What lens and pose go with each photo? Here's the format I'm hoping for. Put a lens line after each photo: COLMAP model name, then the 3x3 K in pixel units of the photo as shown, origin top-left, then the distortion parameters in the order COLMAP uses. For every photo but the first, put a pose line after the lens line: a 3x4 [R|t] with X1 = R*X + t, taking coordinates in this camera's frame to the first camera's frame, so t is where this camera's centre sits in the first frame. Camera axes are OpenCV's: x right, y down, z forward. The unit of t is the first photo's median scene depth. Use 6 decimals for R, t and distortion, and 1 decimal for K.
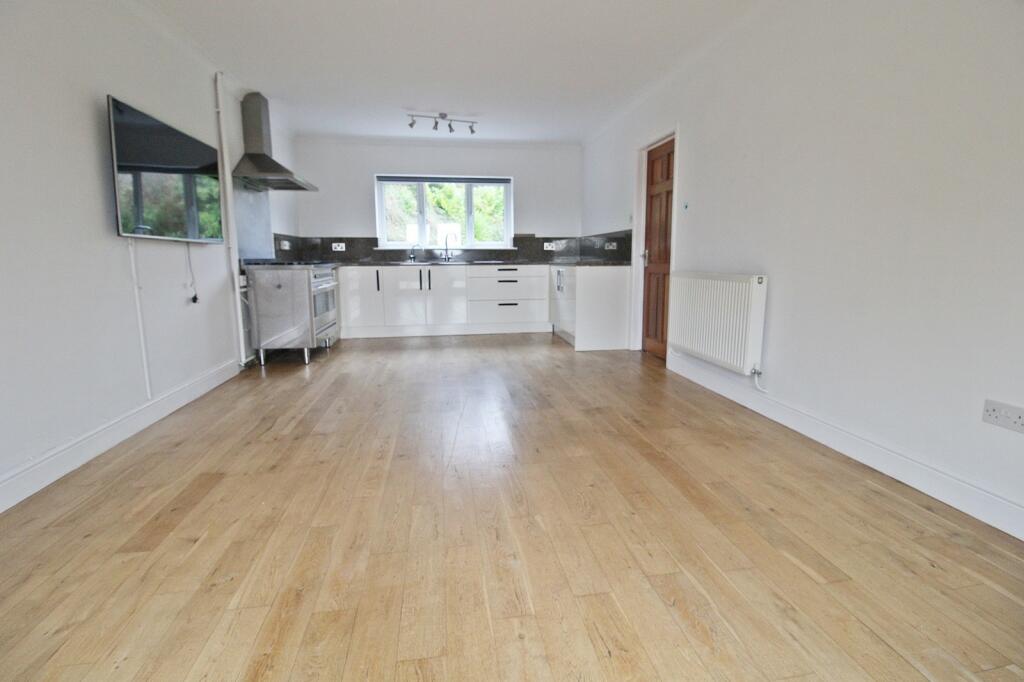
lens RADIAL K [[478.9, 0, 525.4], [0, 478.9, 329.1], [0, 0, 1]] dist [-0.001357, -0.012107]
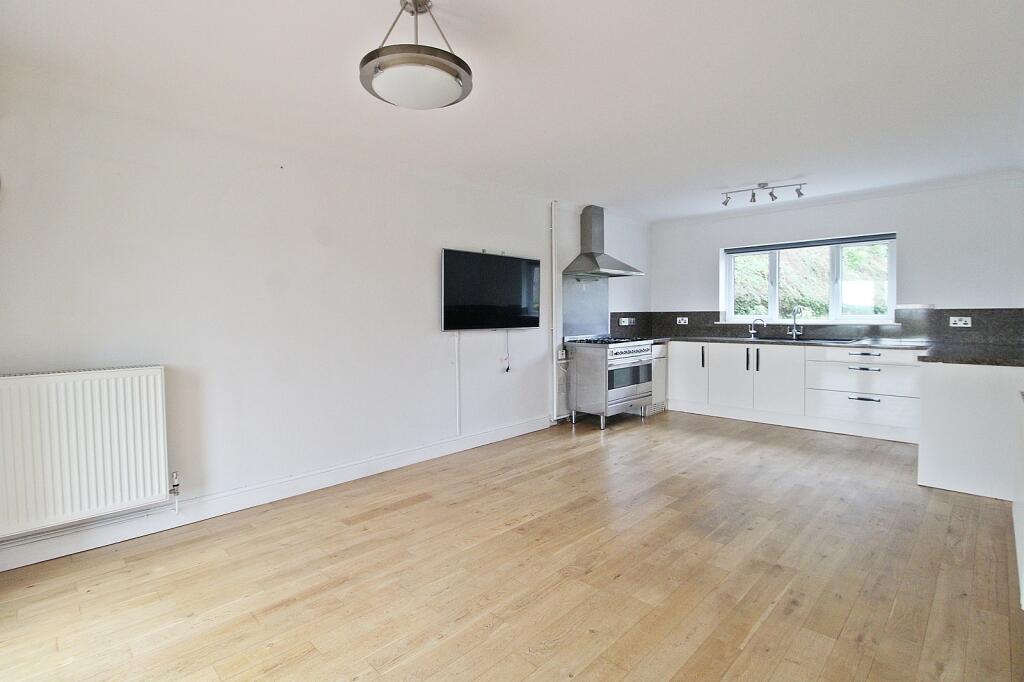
lens RADIAL K [[490.3, 0, 516.0], [0, 490.3, 326.0], [0, 0, 1]] dist [0.001092, -0.012234]
pose [[0.587951, 0.021092, -0.808622, 0.311977], [-0.112928, 0.992011, -0.056234, -0.071338], [0.800975, 0.124379, 0.585635, 0.103301]]
